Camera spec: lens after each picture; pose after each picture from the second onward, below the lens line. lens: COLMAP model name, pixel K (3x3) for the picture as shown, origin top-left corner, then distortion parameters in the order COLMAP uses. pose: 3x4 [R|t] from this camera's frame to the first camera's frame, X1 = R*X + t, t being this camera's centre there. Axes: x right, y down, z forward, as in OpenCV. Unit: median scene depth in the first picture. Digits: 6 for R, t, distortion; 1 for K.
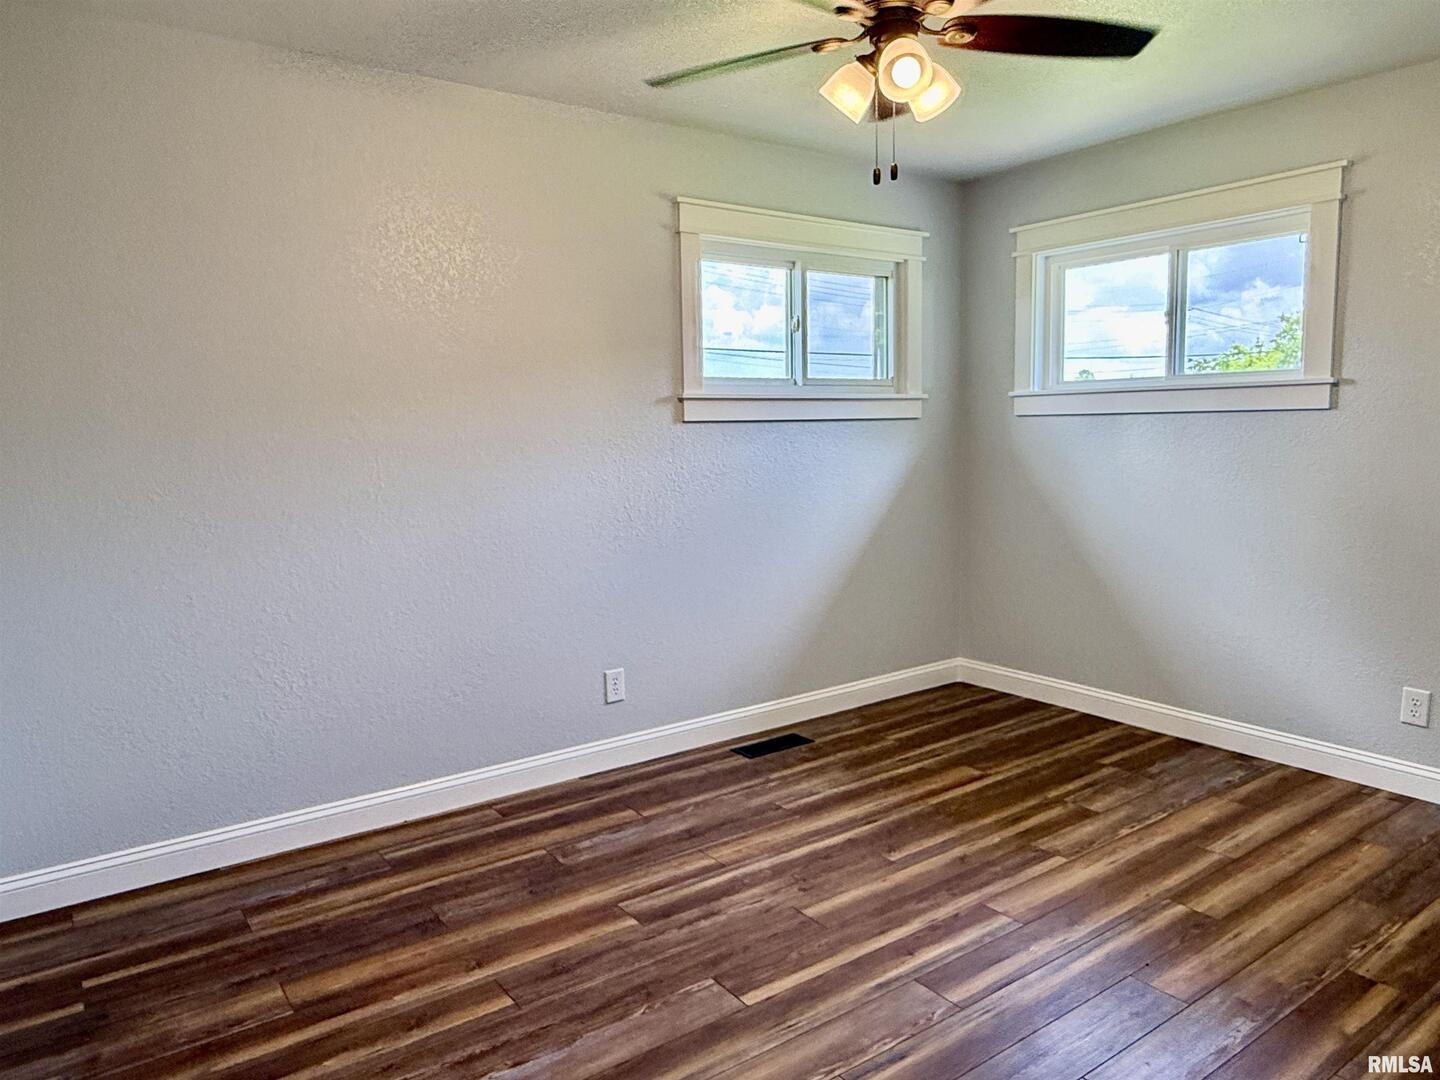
lens RADIAL K [[1002.0, 0, 720.0], [0, 1002.0, 540.0], [0, 0, 1]] dist [0.000007, 0.000583]
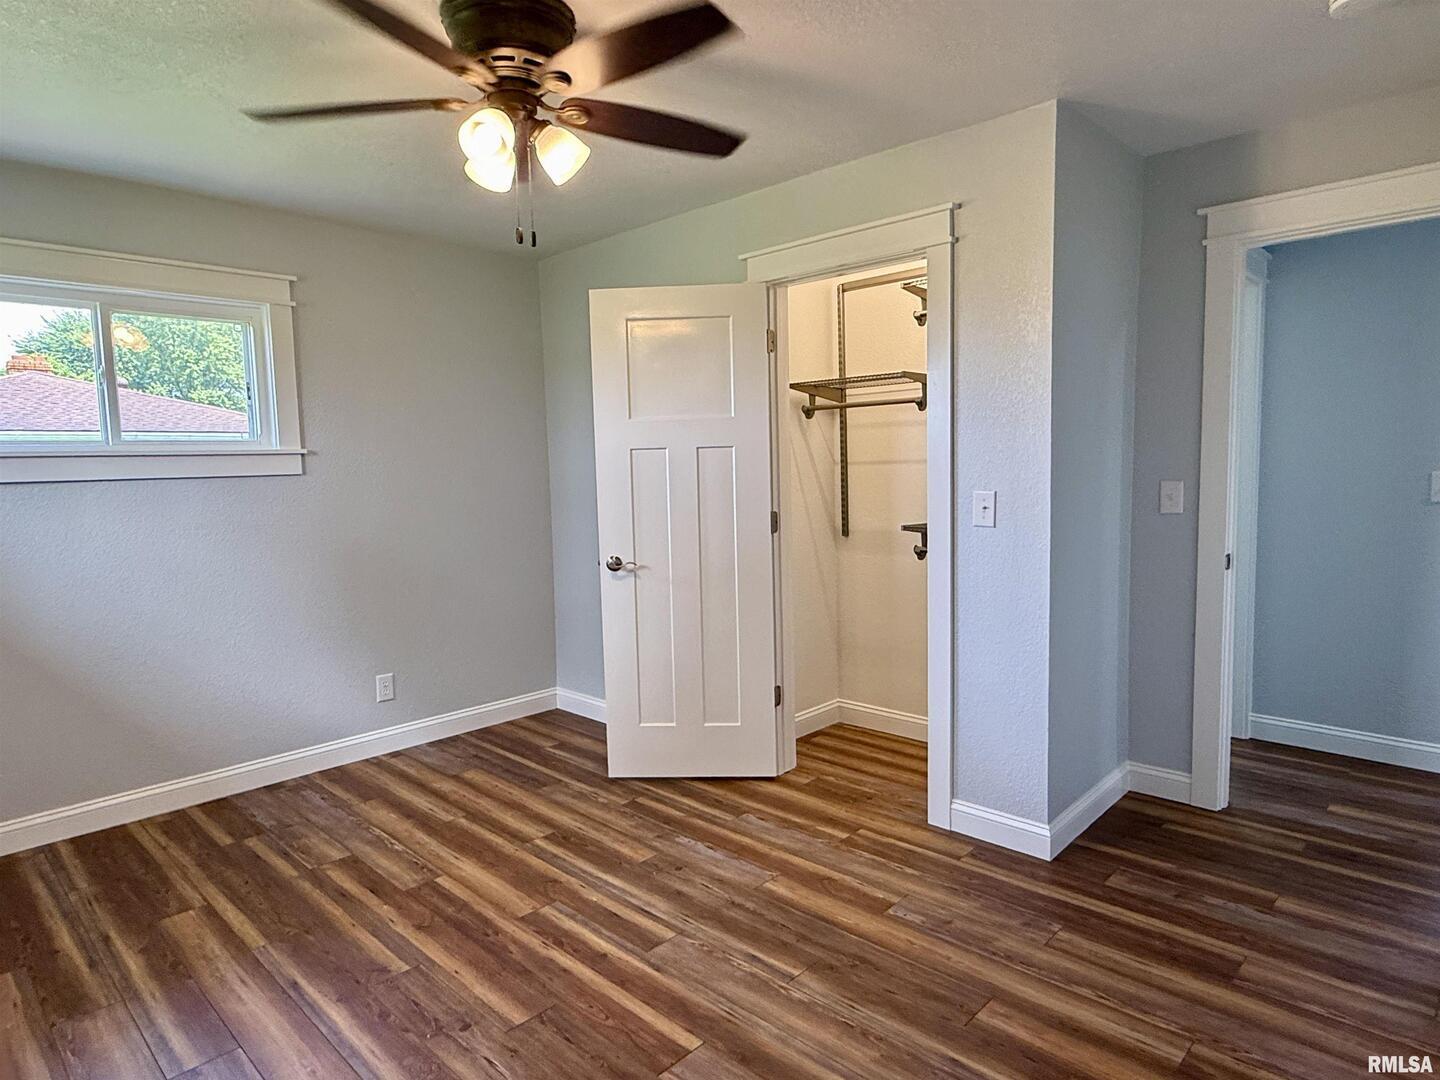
lens RADIAL K [[836.1, 0, 720.0], [0, 836.1, 540.0], [0, 0, 1]] dist [0.002713, 0.001173]
pose [[-0.174001, -0.070809, 0.982197, -0.546669], [0.140220, 0.985467, 0.095885, -0.089047], [-0.974711, 0.154407, -0.161543, 0.723164]]
